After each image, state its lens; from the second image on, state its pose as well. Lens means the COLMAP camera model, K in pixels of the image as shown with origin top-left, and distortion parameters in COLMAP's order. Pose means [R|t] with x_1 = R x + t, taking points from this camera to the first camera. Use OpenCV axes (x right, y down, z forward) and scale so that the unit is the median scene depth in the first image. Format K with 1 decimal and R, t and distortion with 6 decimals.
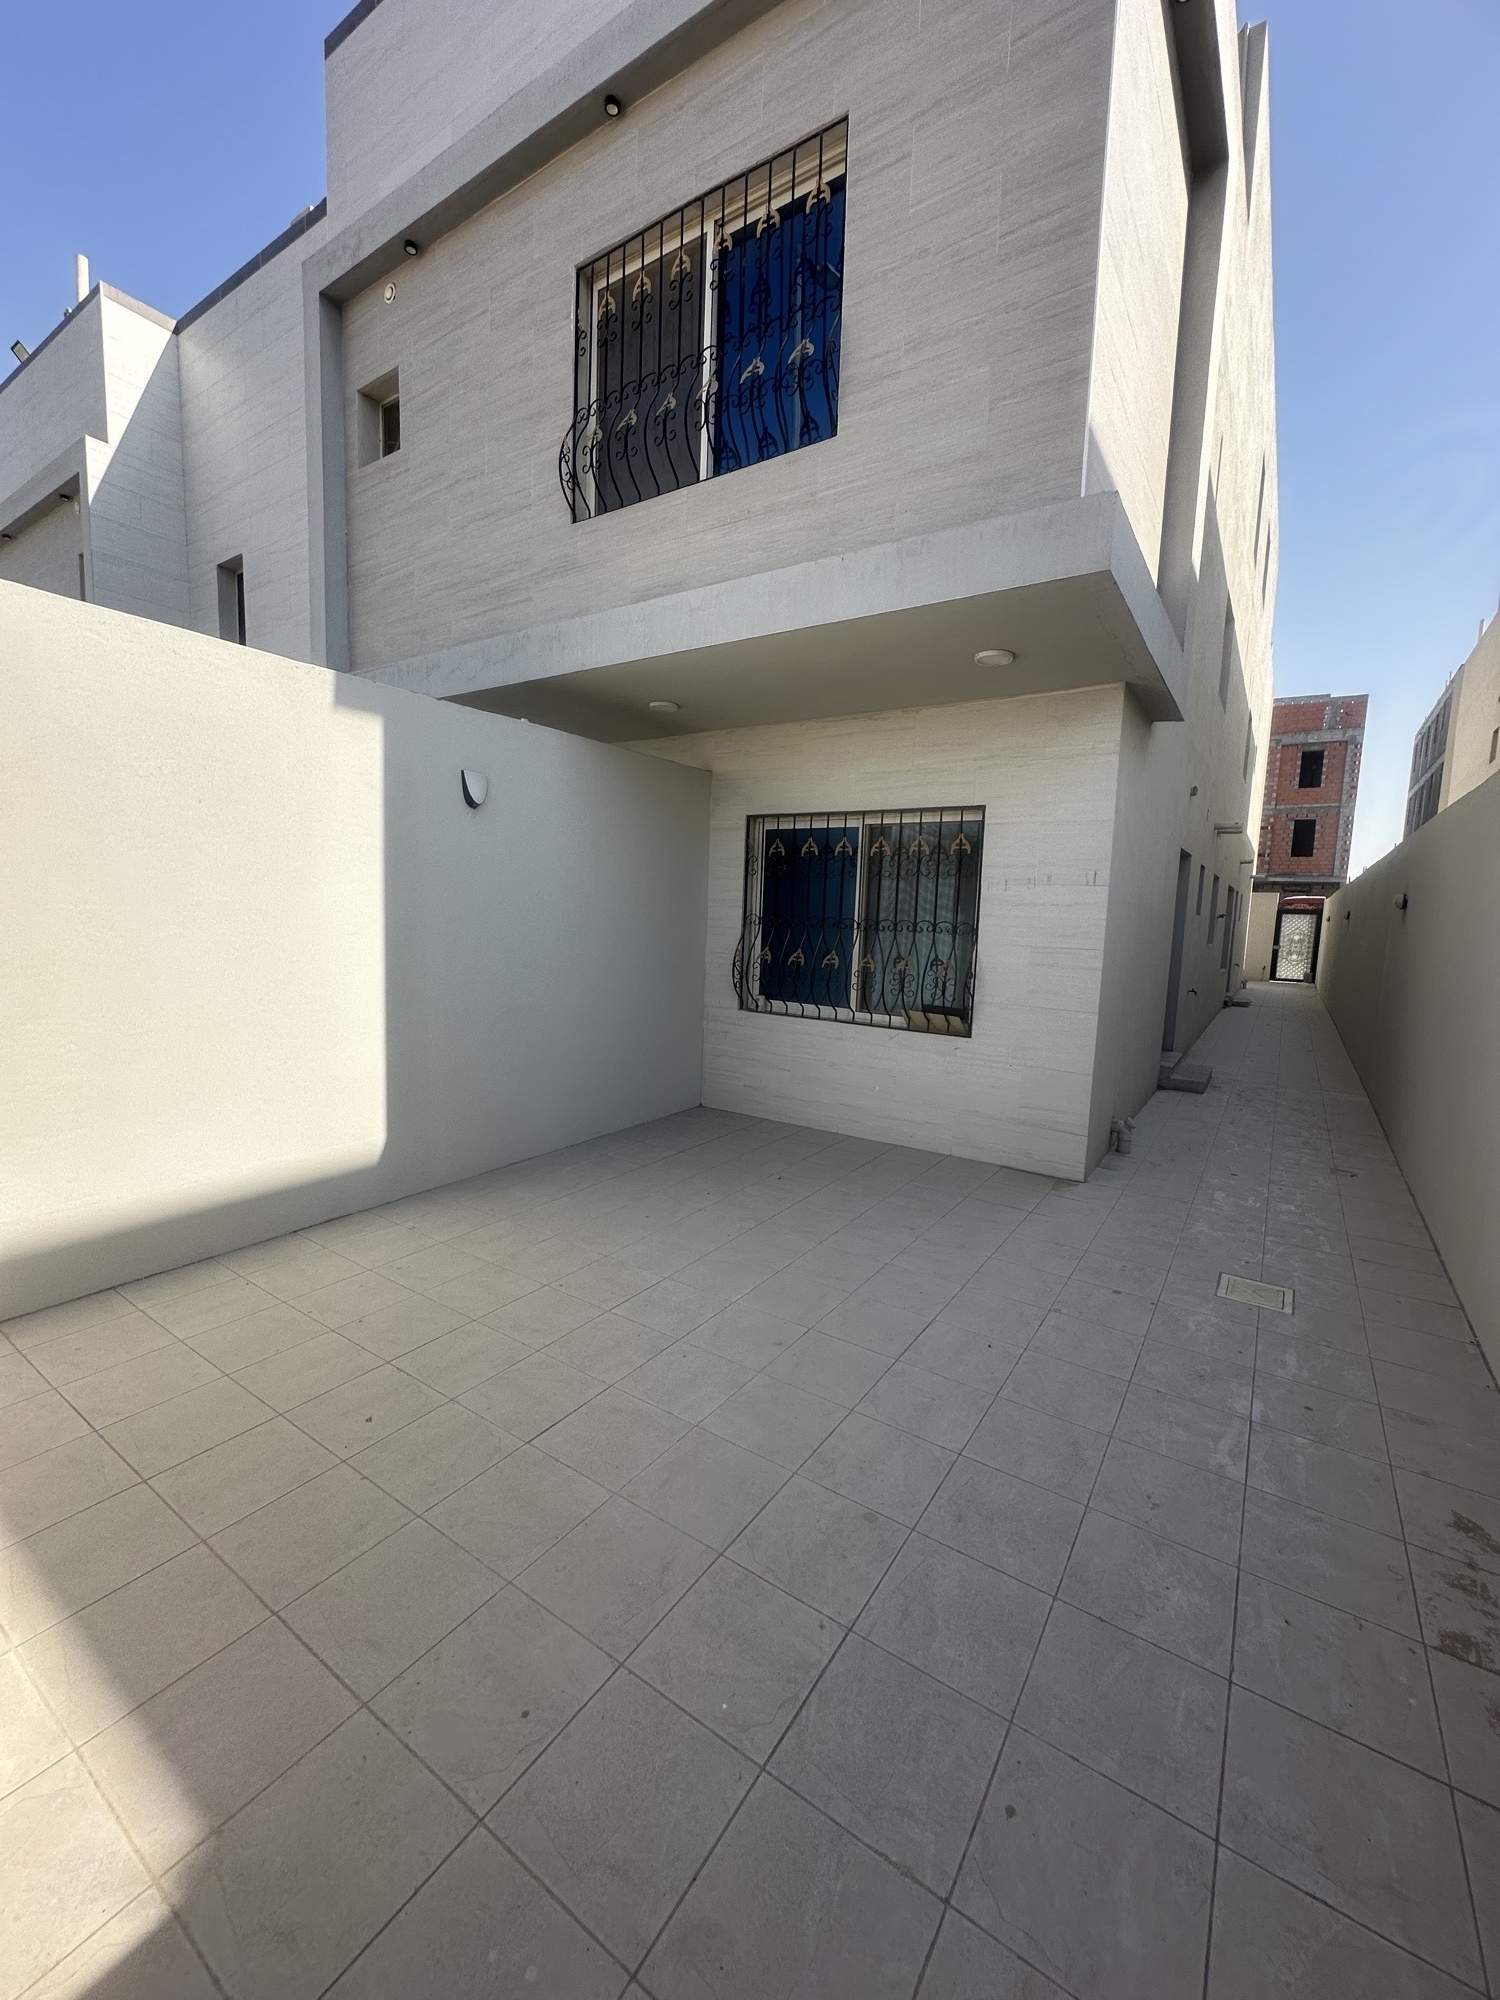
lens RADIAL K [[800.2, 0, 748.0], [0, 800.2, 999.7], [0, 0, 1]] dist [-0.001061, 0.000565]
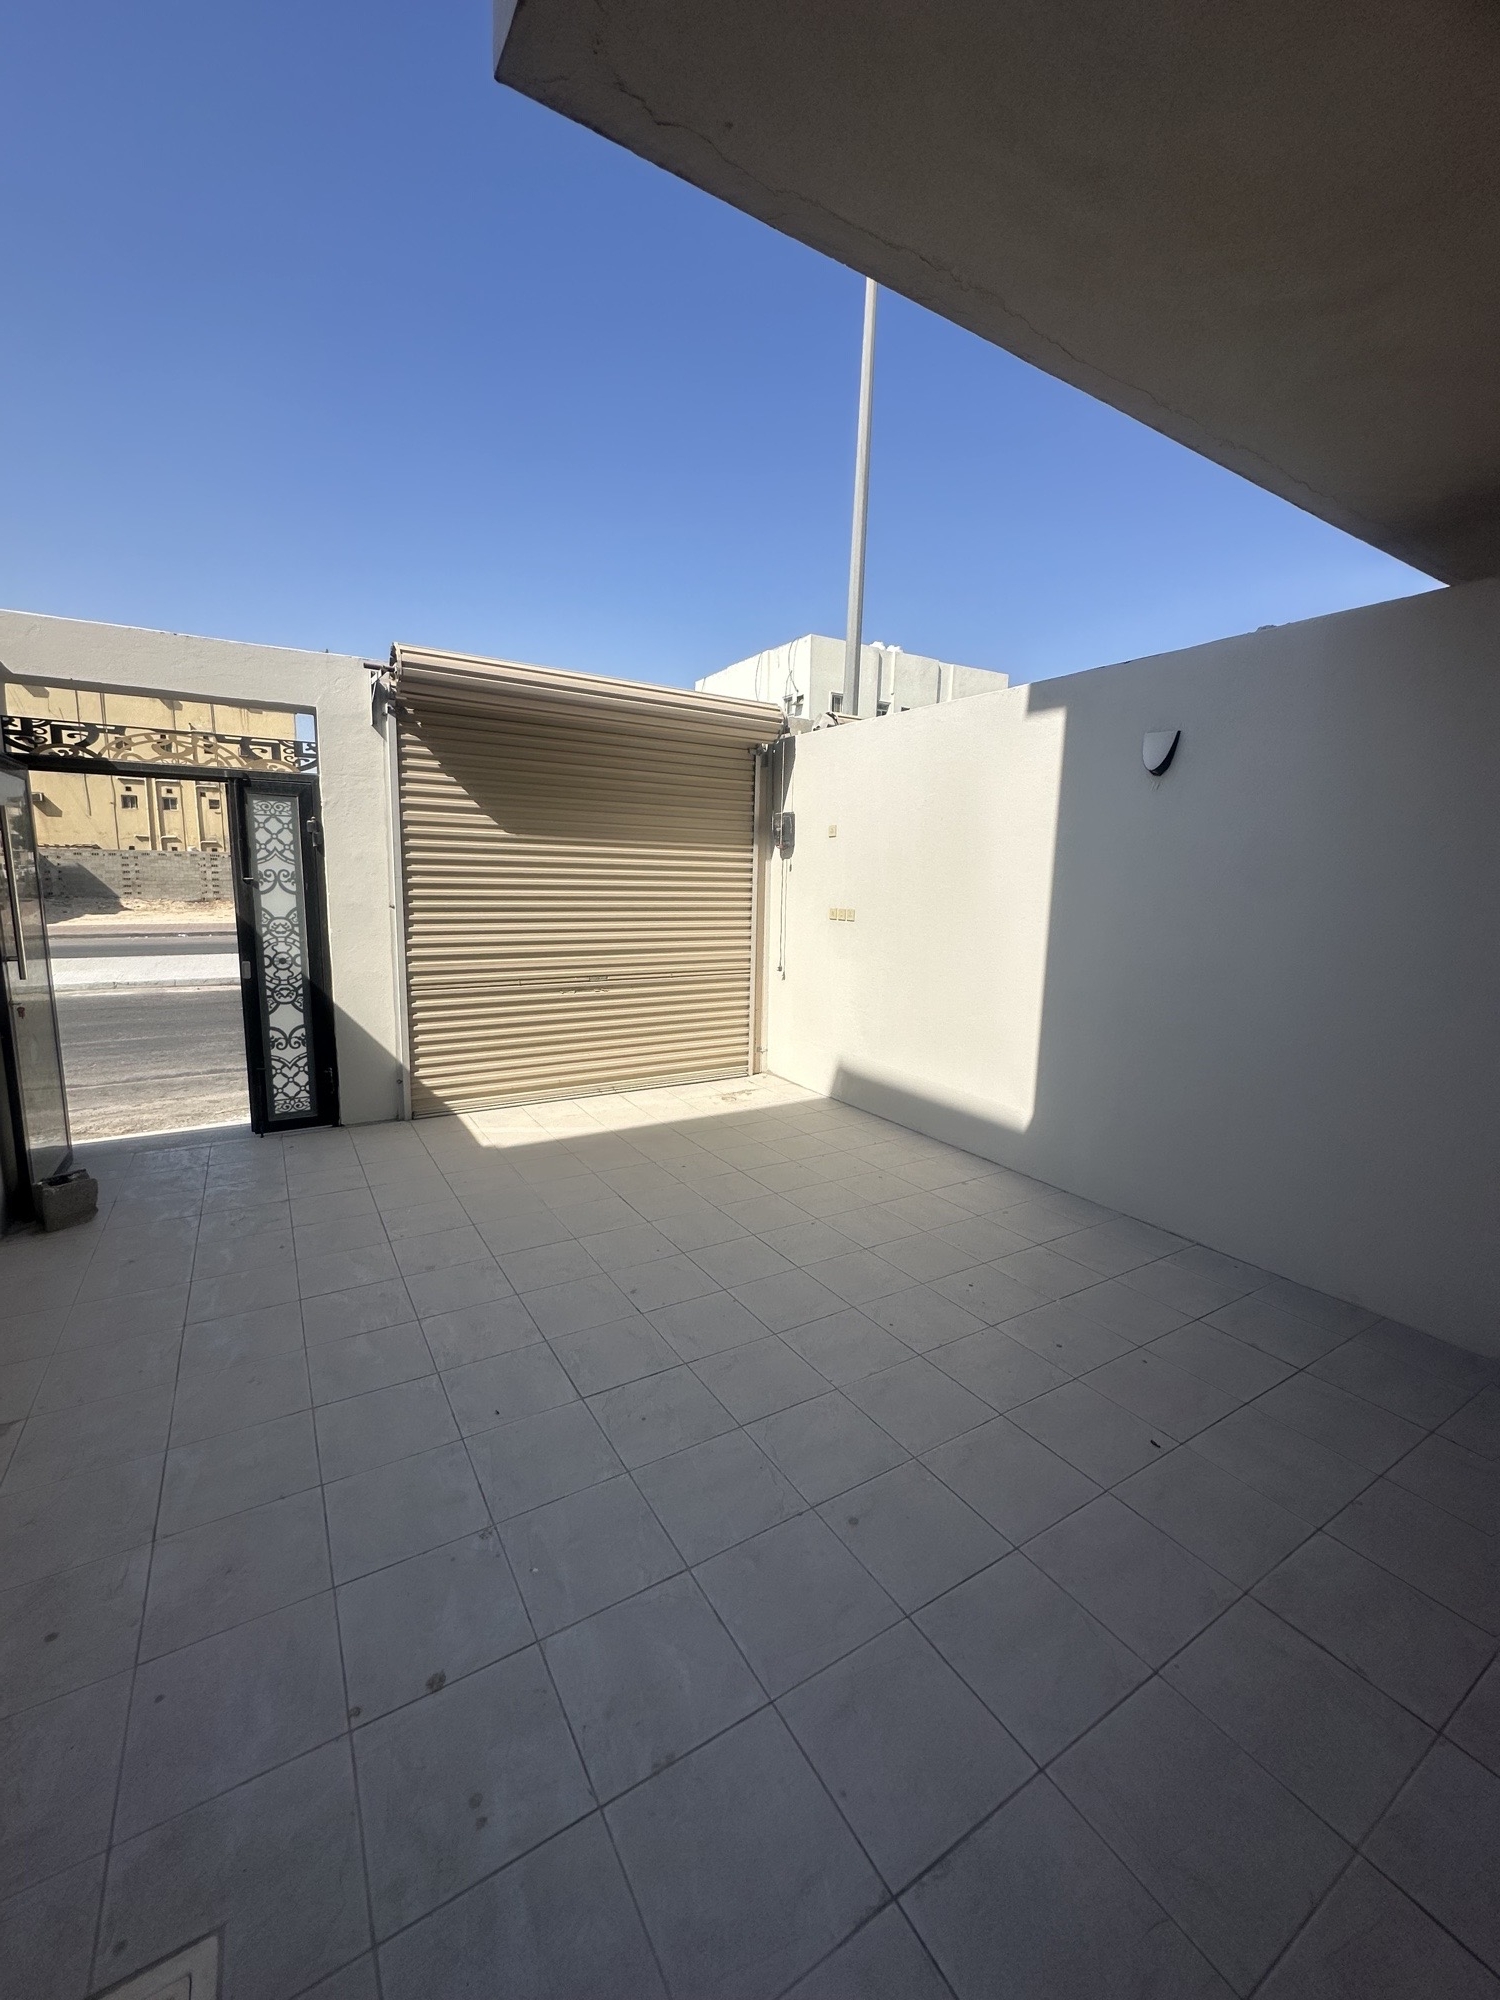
lens RADIAL K [[800.2, 0, 748.0], [0, 800.2, 1001.6], [0, 0, 1]] dist [-0.001061, 0.000565]
pose [[-0.414597, 0.099444, -0.904555, 0.988545], [-0.132149, 0.976895, 0.167966, -0.152667], [0.900359, 0.189174, -0.391877, 1.640318]]
